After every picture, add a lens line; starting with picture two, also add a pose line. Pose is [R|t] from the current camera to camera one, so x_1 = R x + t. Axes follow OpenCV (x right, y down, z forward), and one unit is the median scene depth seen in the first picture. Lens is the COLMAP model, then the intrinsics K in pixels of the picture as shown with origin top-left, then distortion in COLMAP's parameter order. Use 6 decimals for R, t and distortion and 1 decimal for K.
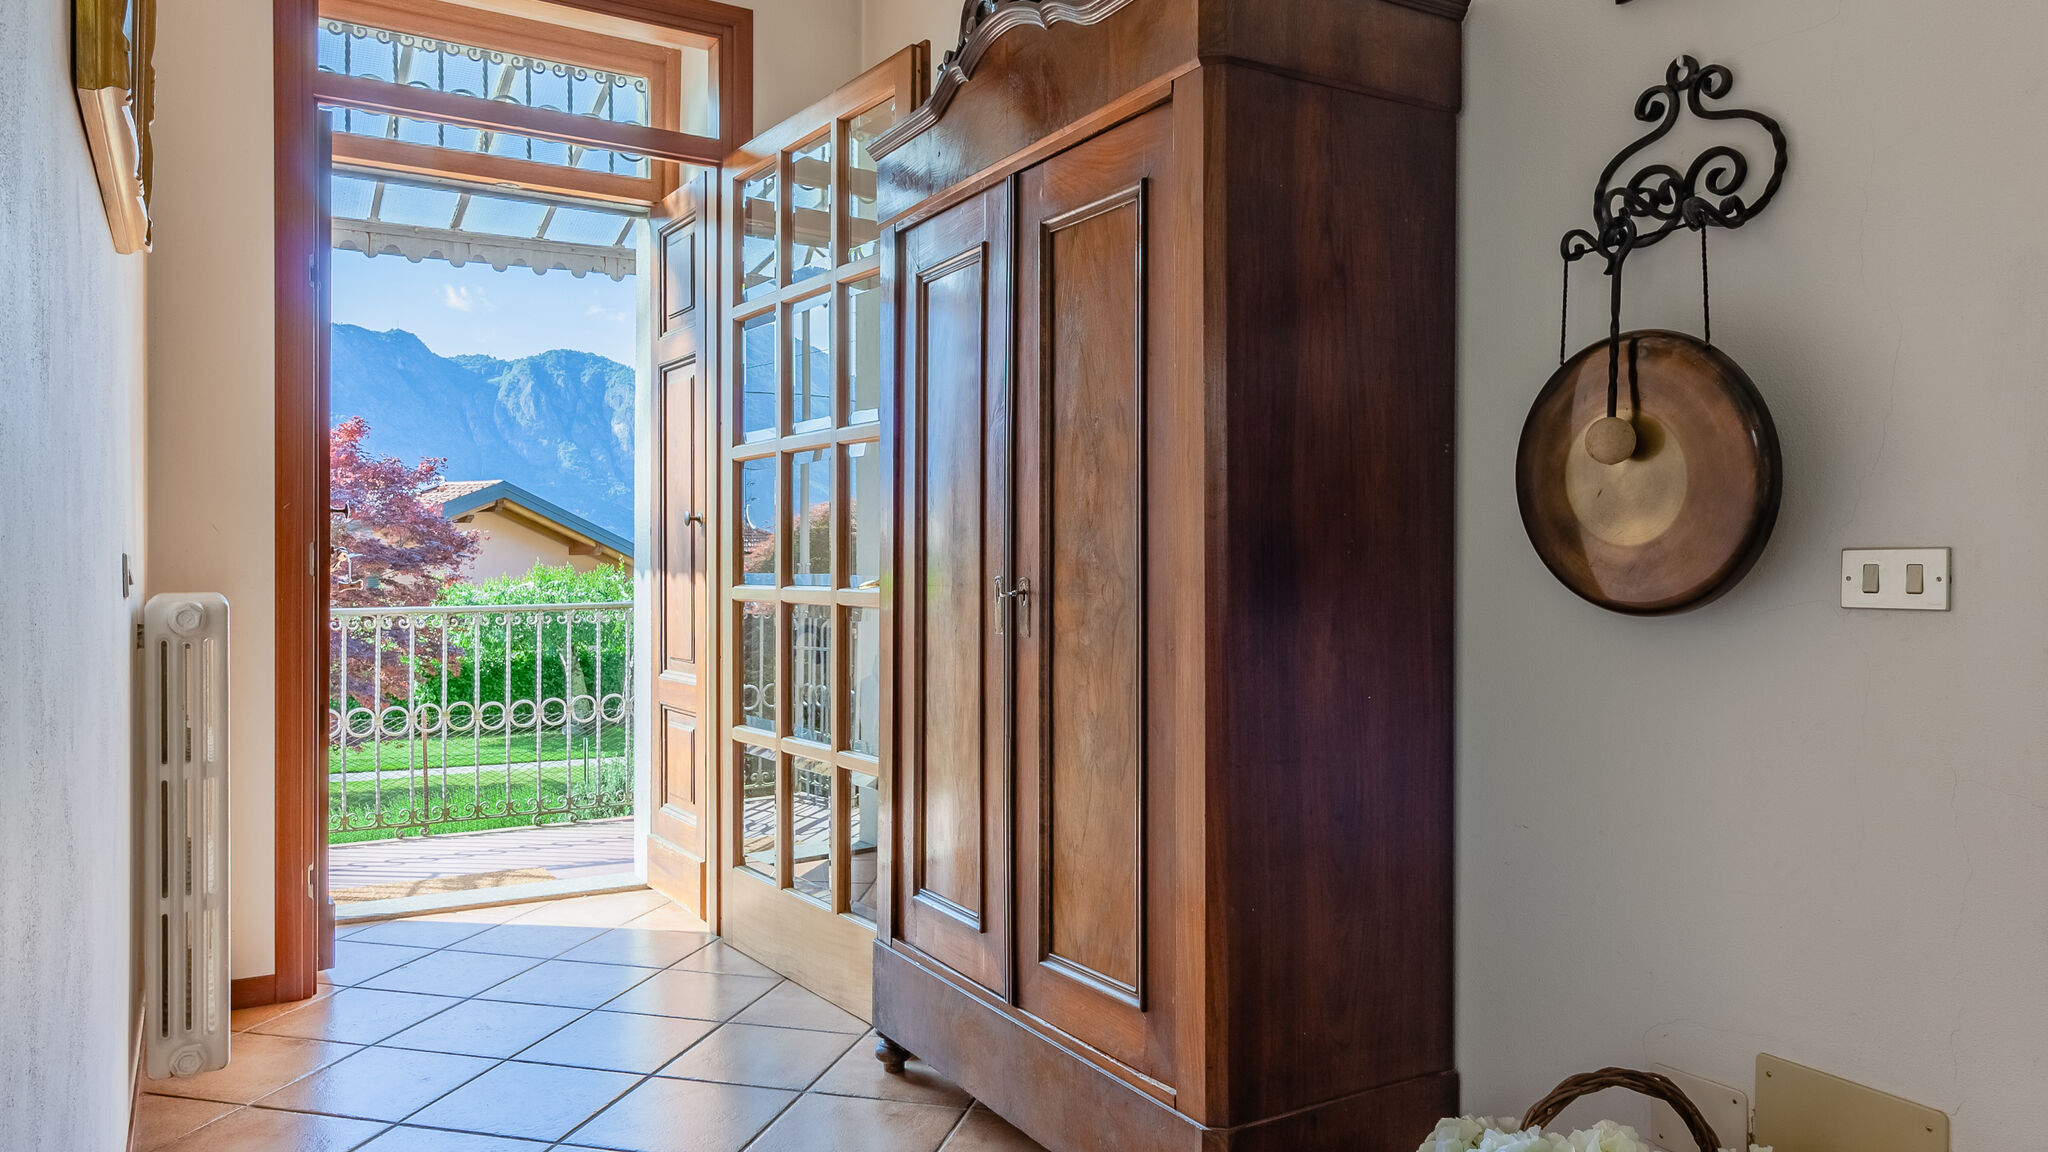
lens RADIAL K [[1317.2, 0, 1024.4], [0, 1317.2, 562.3], [0, 0, 1]] dist [0.020057, -0.001417]
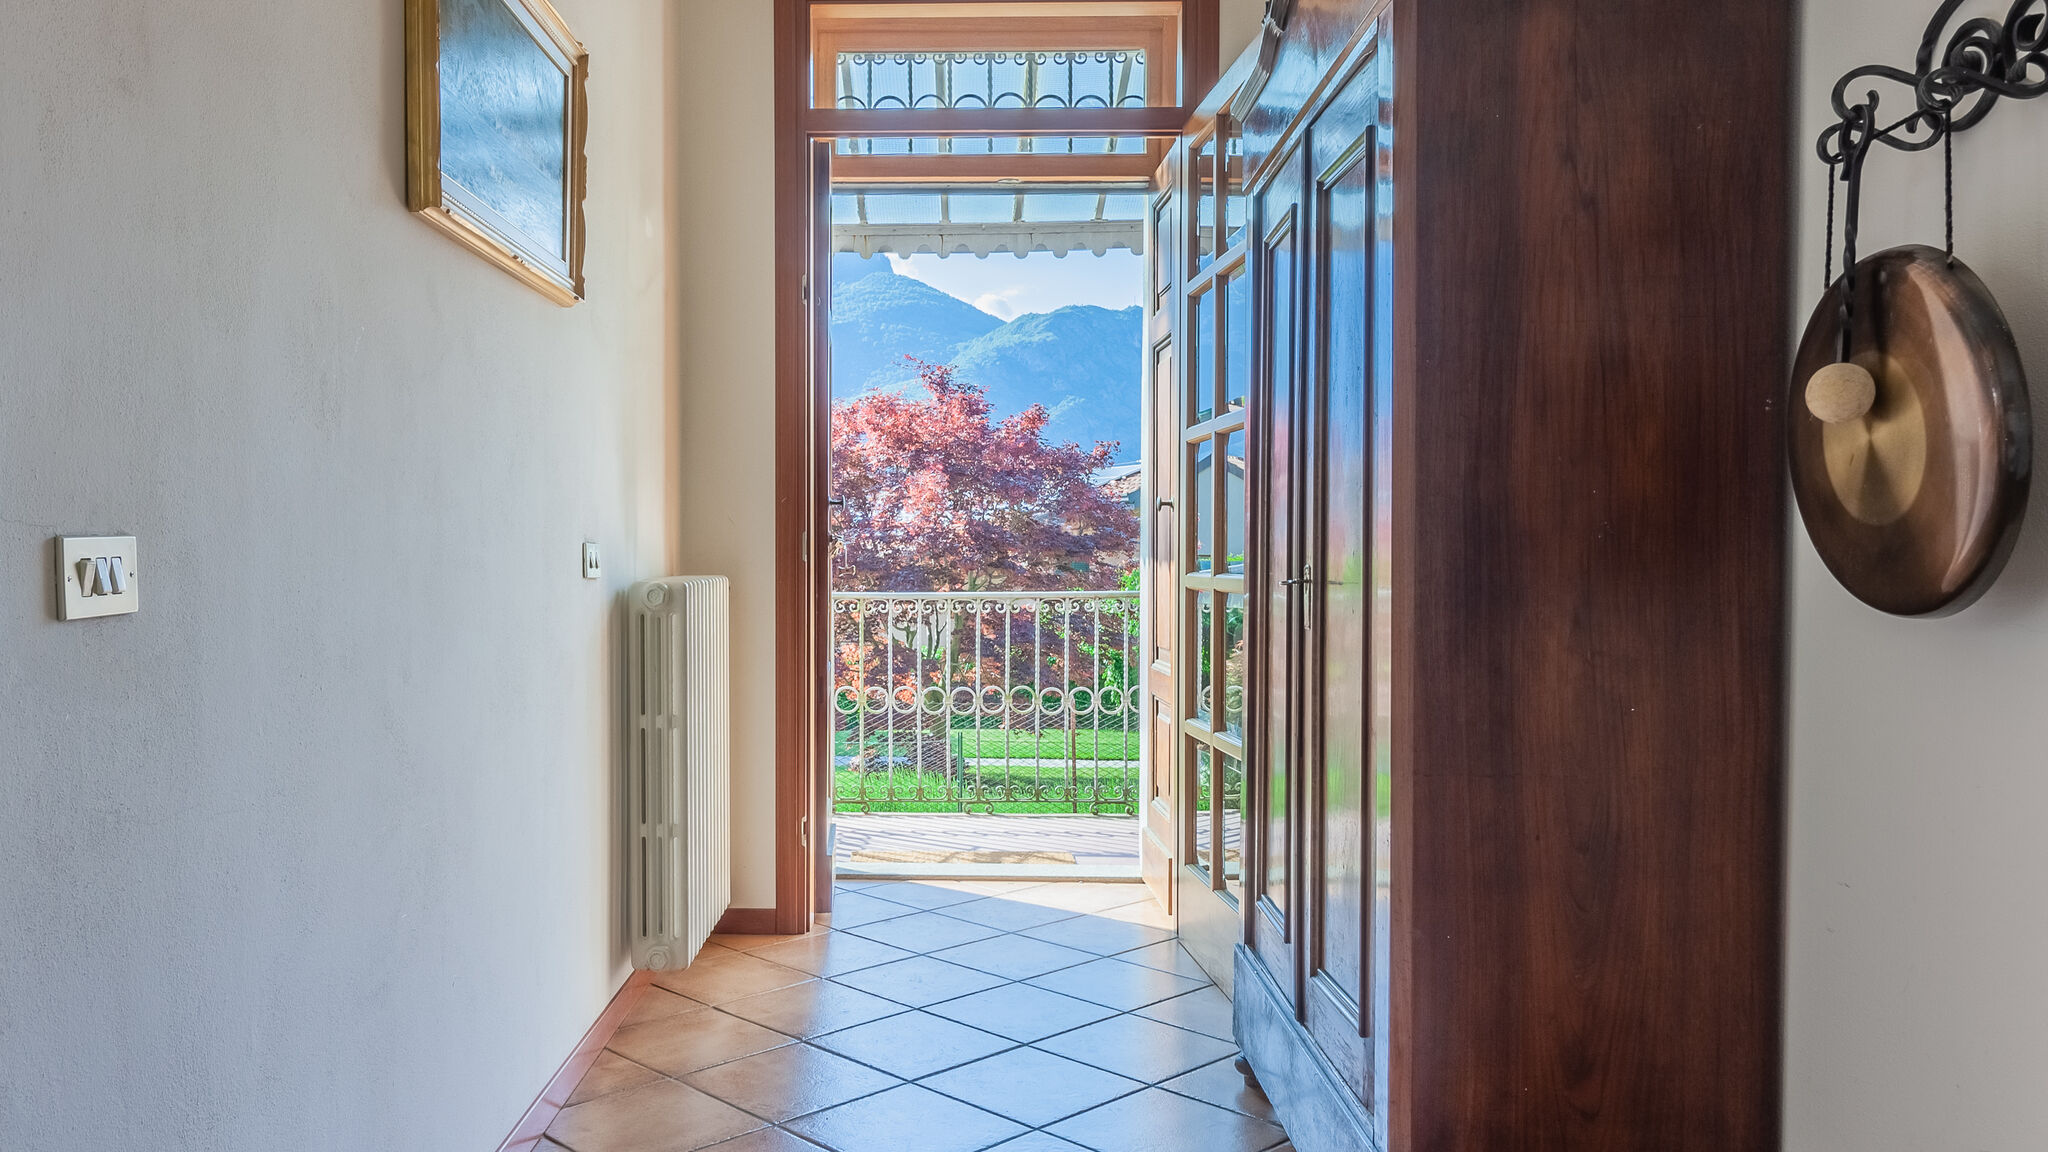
lens RADIAL K [[1540.5, 0, 1024.0], [0, 1540.5, 576.0], [0, 0, 1]] dist [0.001912, -0.000042]
pose [[0.856755, 0.007454, -0.515670, 0.234118], [0.001827, 0.999845, 0.017488, 0.000000], [0.515720, -0.015925, 0.856609, -0.019101]]
